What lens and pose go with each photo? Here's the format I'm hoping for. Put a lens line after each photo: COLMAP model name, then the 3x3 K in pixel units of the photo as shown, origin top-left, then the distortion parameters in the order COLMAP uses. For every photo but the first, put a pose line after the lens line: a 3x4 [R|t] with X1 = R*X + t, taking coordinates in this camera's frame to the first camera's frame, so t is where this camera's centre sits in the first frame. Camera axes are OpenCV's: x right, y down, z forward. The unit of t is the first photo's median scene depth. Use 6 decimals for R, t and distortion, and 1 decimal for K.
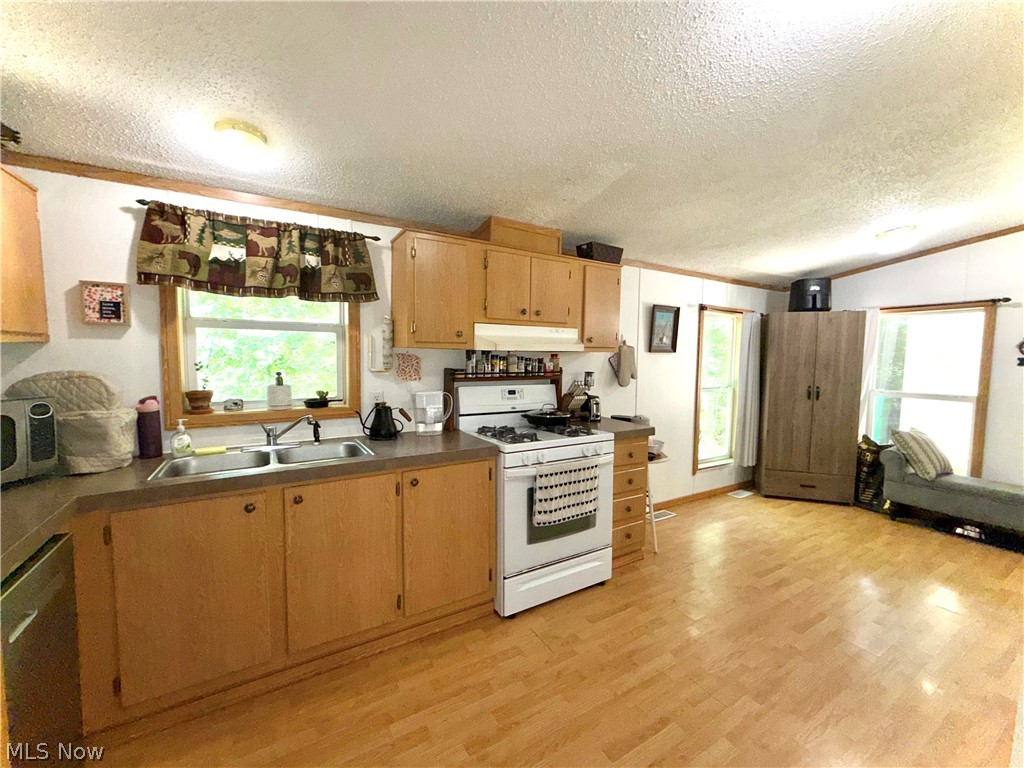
lens RADIAL K [[413.4, 0, 512.6], [0, 413.4, 386.2], [0, 0, 1]] dist [0.000274, -0.000096]
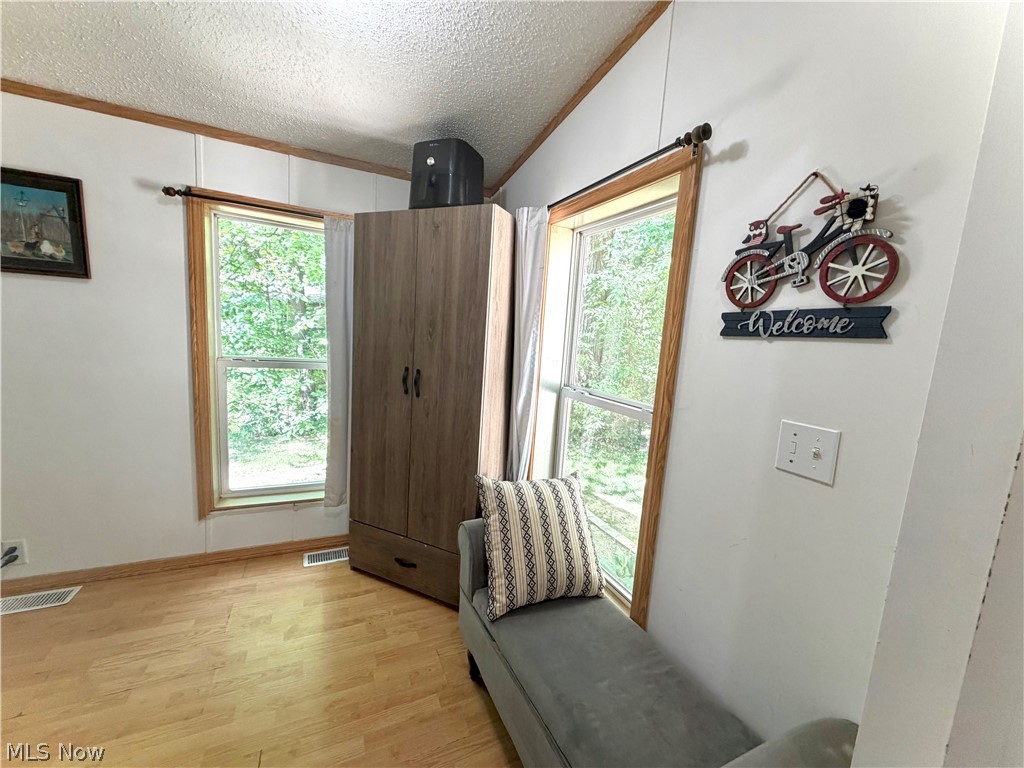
lens RADIAL K [[413.4, 0, 512.0], [0, 413.4, 383.0], [0, 0, 1]] dist [0.000274, -0.000096]
pose [[0.993074, 0.069063, -0.095050, 0.898284], [-0.064237, 0.996530, 0.052937, -0.014705], [0.098376, -0.046464, 0.994064, 0.529021]]
